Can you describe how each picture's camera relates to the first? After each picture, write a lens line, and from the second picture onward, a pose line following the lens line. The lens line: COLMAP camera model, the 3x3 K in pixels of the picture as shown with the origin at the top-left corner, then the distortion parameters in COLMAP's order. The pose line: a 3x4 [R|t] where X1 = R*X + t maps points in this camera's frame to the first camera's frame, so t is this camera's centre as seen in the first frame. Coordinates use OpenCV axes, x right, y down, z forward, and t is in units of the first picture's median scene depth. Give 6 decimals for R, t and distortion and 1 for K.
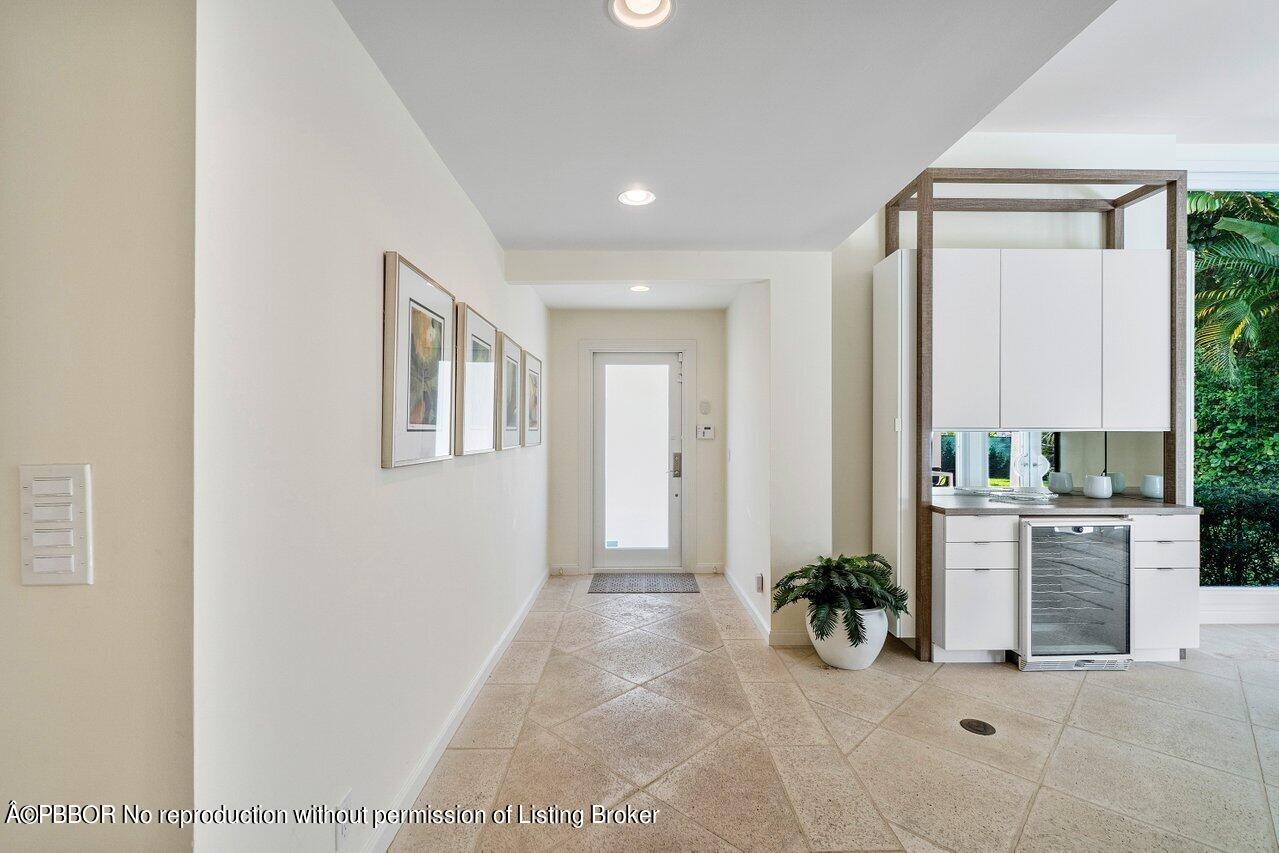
lens RADIAL K [[558.0, 0, 634.1], [0, 558.0, 434.2], [0, 0, 1]] dist [-0.002888, 0.000396]
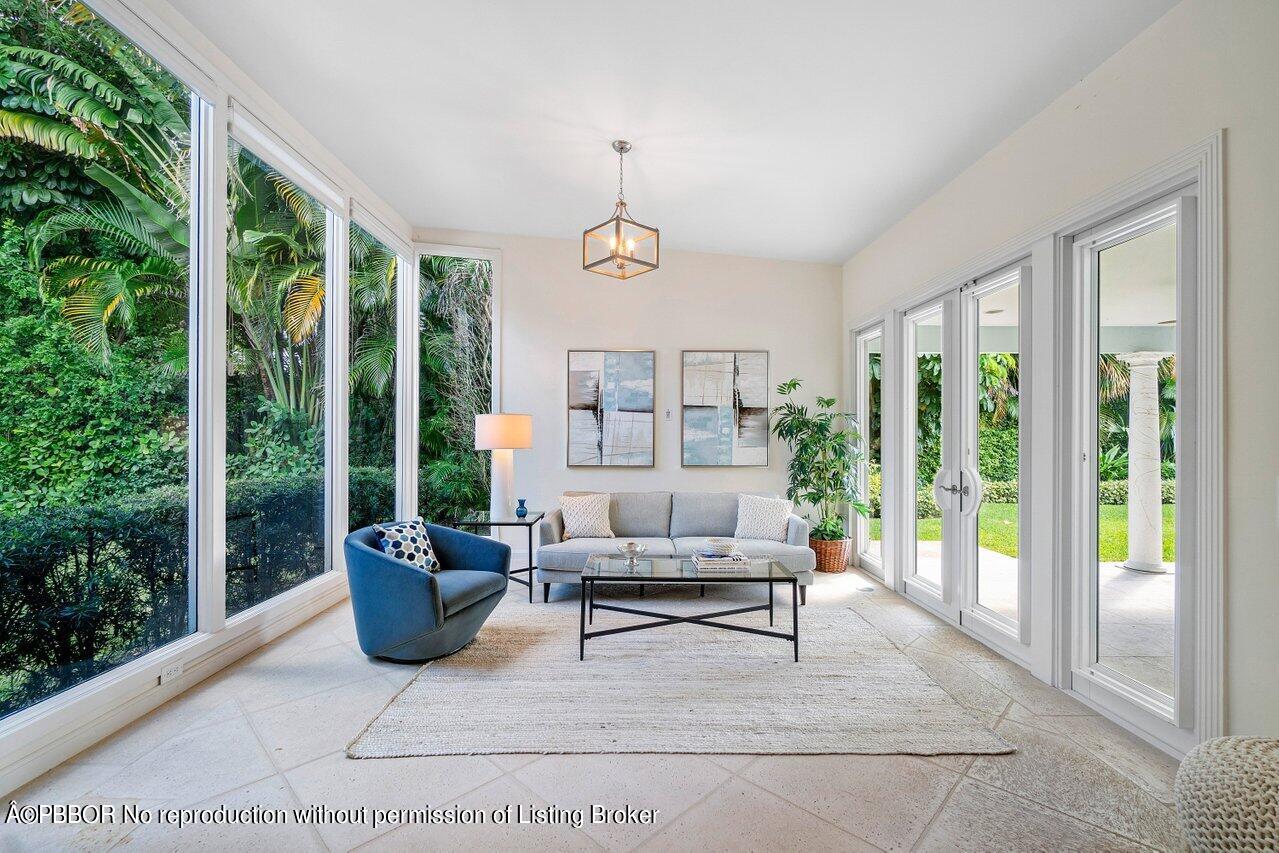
lens RADIAL K [[558.0, 0, 631.9], [0, 558.0, 426.7], [0, 0, 1]] dist [-0.002888, 0.000396]
pose [[0.007150, 0.005029, 0.999962, 0.235143], [0.000359, 0.999987, -0.005032, -0.002065], [-0.999974, 0.000395, 0.007149, 0.196005]]
